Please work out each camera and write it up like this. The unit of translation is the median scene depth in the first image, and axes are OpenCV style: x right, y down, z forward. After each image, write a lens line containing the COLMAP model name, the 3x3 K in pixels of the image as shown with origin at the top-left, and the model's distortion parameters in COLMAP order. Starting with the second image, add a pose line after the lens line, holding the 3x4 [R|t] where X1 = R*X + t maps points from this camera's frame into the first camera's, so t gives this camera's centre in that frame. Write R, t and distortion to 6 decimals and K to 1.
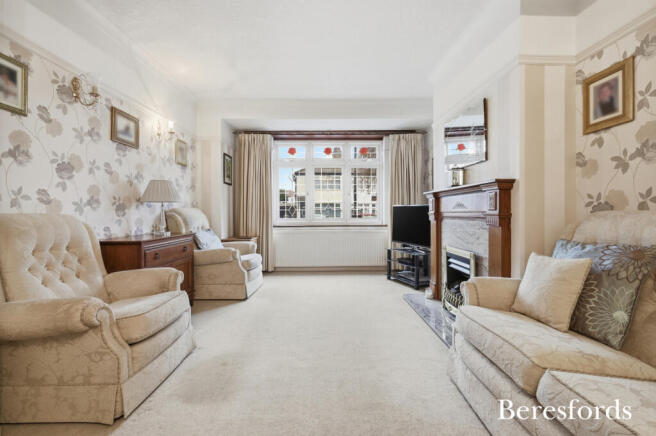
lens RADIAL K [[291.2, 0, 327.0], [0, 291.2, 212.3], [0, 0, 1]] dist [-0.002871, 0.002500]
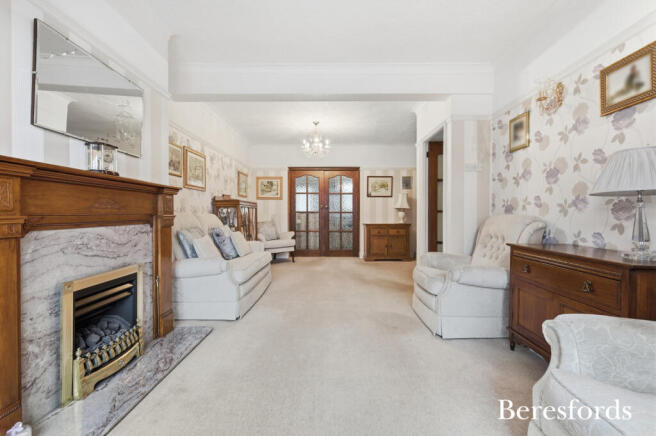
lens RADIAL K [[291.2, 0, 329.6], [0, 291.2, 215.2], [0, 0, 1]] dist [-0.002871, 0.002500]
pose [[-0.999892, 0.001586, 0.014600, -0.044411], [0.001657, 0.999987, 0.004852, -0.000692], [-0.014592, 0.004876, -0.999882, 1.379569]]
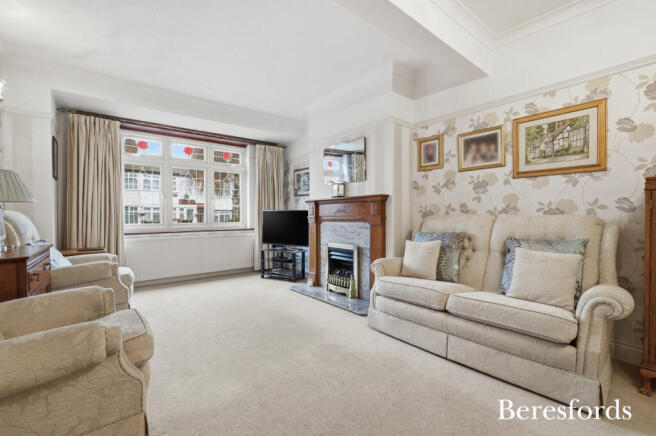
lens RADIAL K [[291.2, 0, 331.4], [0, 291.2, 218.7], [0, 0, 1]] dist [-0.002871, 0.002500]
pose [[0.780667, -0.005366, 0.624924, -0.359272], [0.001762, 0.999978, 0.006385, 0.001964], [-0.624944, -0.003884, 0.780660, -0.016507]]
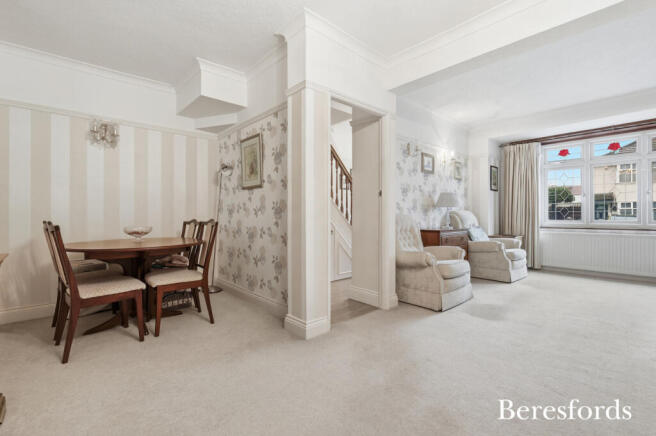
lens RADIAL K [[291.2, 0, 327.0], [0, 291.2, 216.6], [0, 0, 1]] dist [-0.002871, 0.002500]
pose [[0.665604, 0.005714, -0.746283, 0.141197], [0.000602, 0.999966, 0.008194, 0.002465], [0.746305, -0.005904, 0.665578, -0.453893]]
